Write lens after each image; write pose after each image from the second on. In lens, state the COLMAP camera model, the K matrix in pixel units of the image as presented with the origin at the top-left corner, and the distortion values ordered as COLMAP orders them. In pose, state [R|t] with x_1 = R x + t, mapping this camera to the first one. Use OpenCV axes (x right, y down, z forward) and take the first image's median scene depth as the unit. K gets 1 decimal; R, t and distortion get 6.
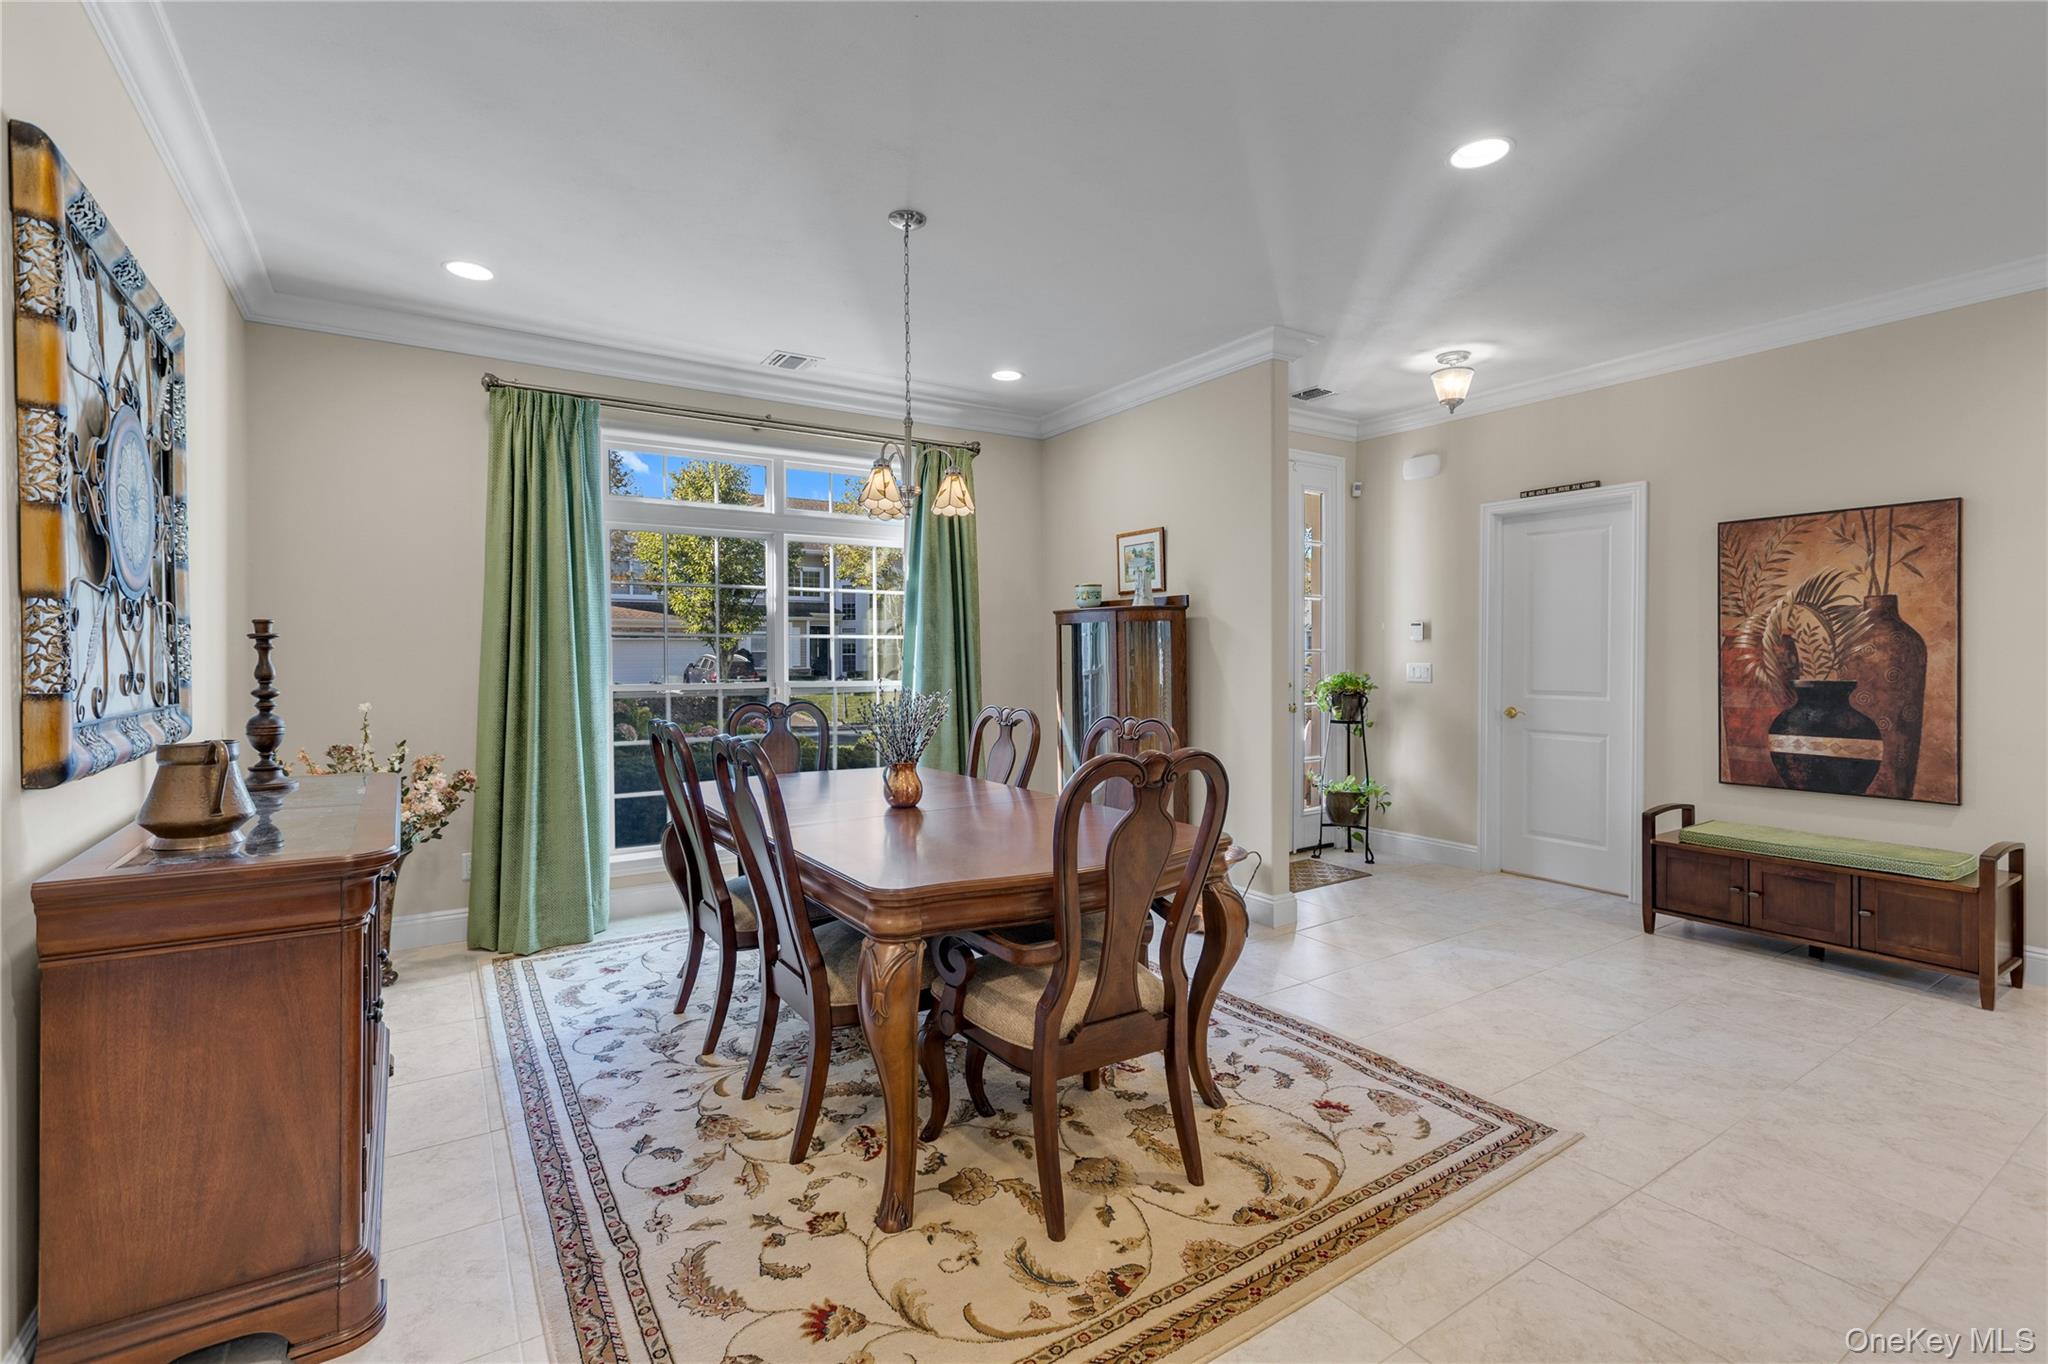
lens RADIAL K [[916.4, 0, 1024.0], [0, 916.4, 682.0], [0, 0, 1]] dist [-0.001343, -0.000777]
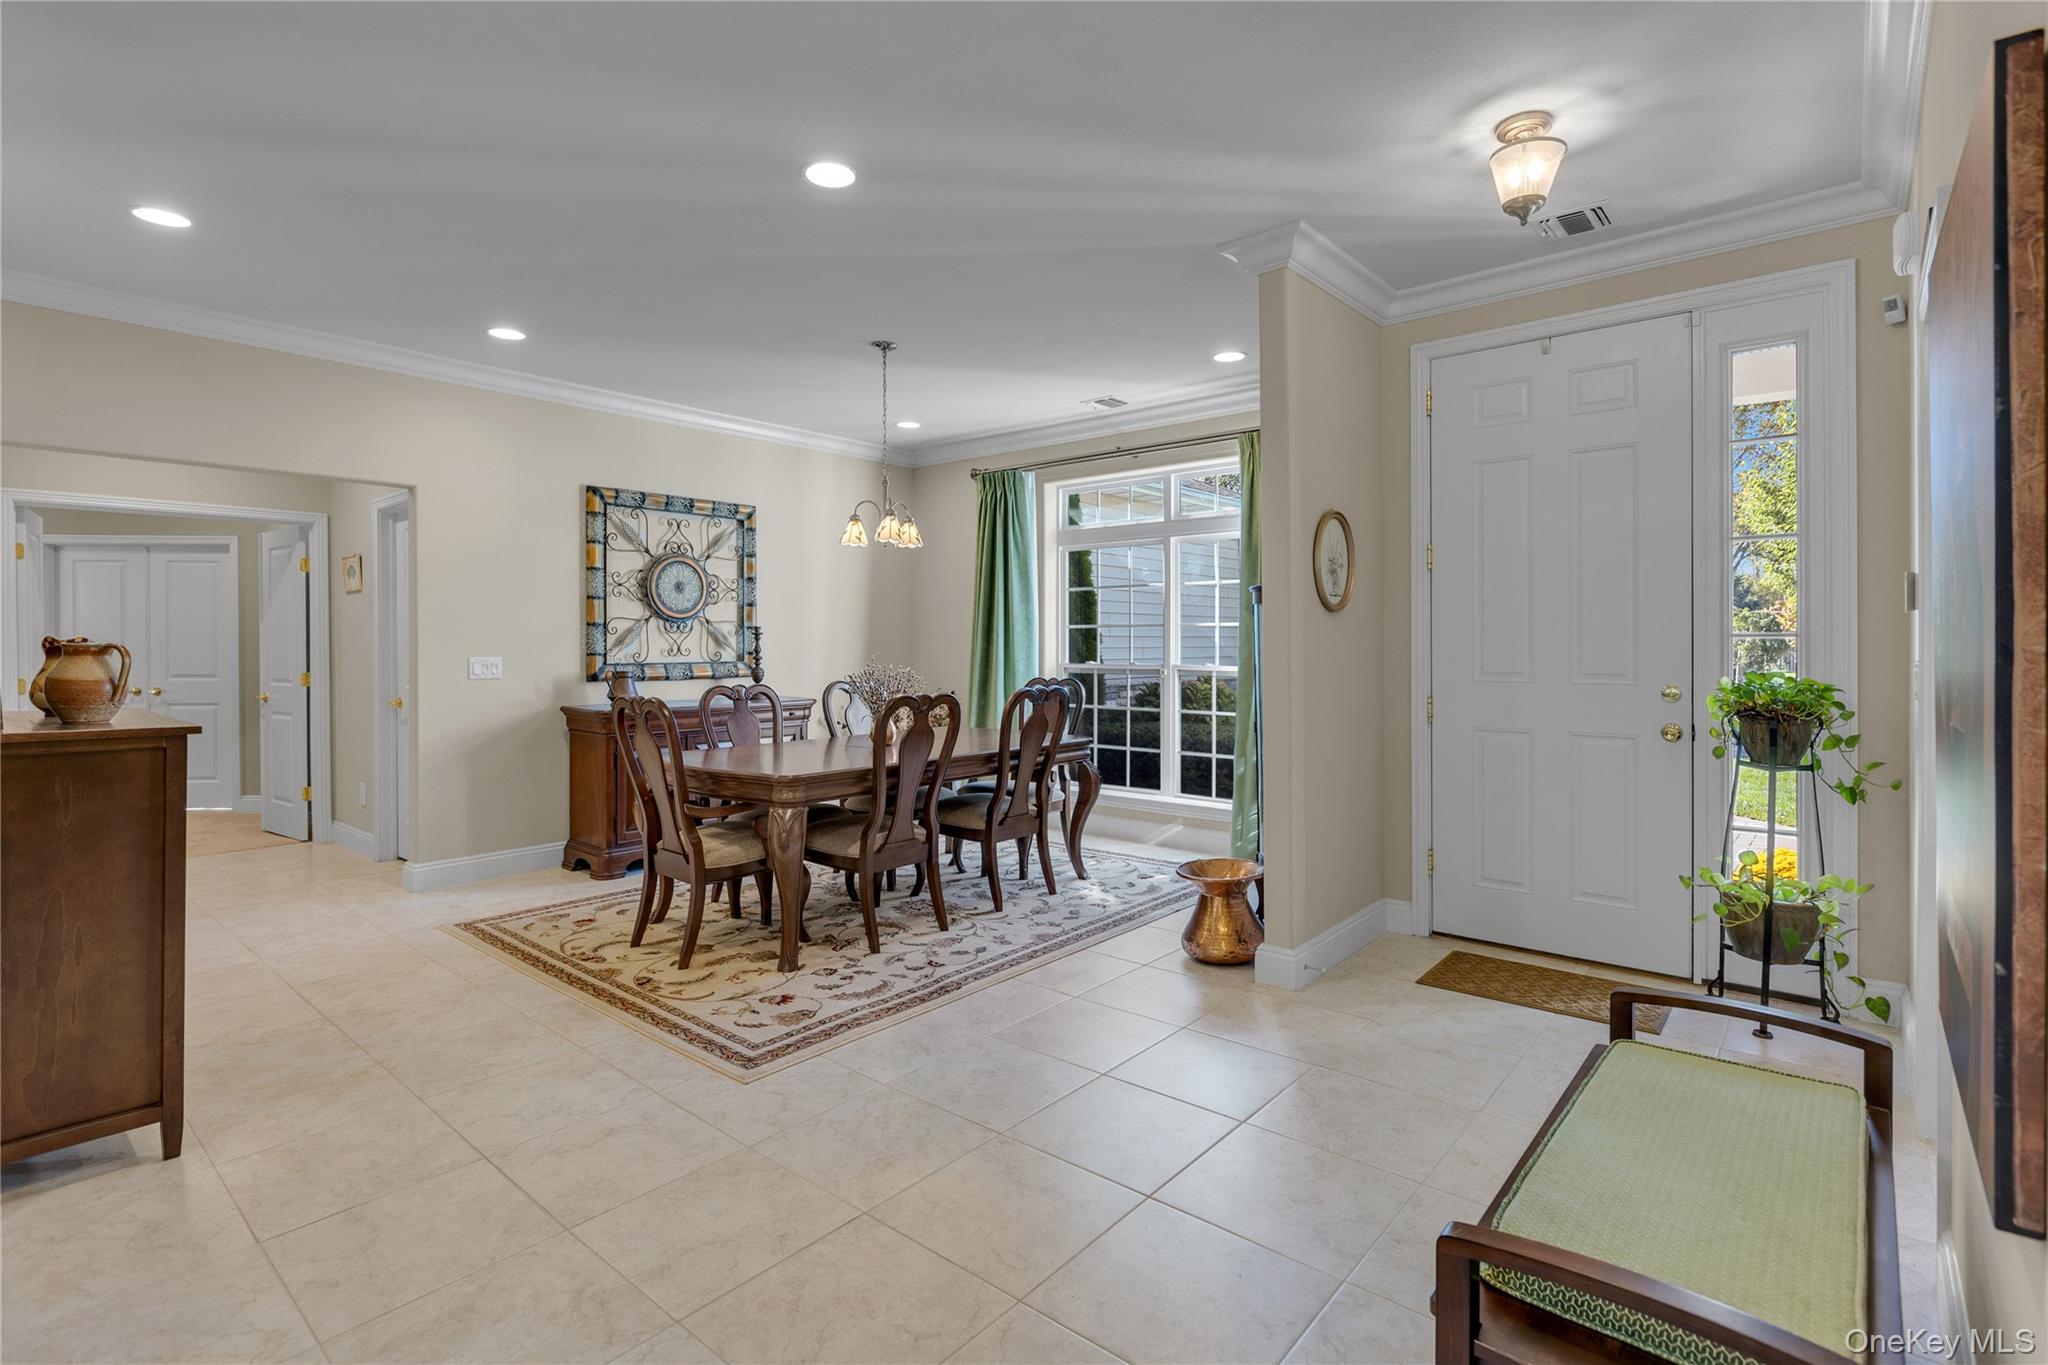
lens RADIAL K [[974.0, 0, 1008.4], [0, 974.0, 645.4], [0, 0, 1]] dist [0.000092, -0.000161]
pose [[0.269353, 0.004734, -0.963030, 1.720999], [-0.024310, 0.999703, -0.001885, -0.030237], [0.962735, 0.023919, 0.269388, 0.928598]]
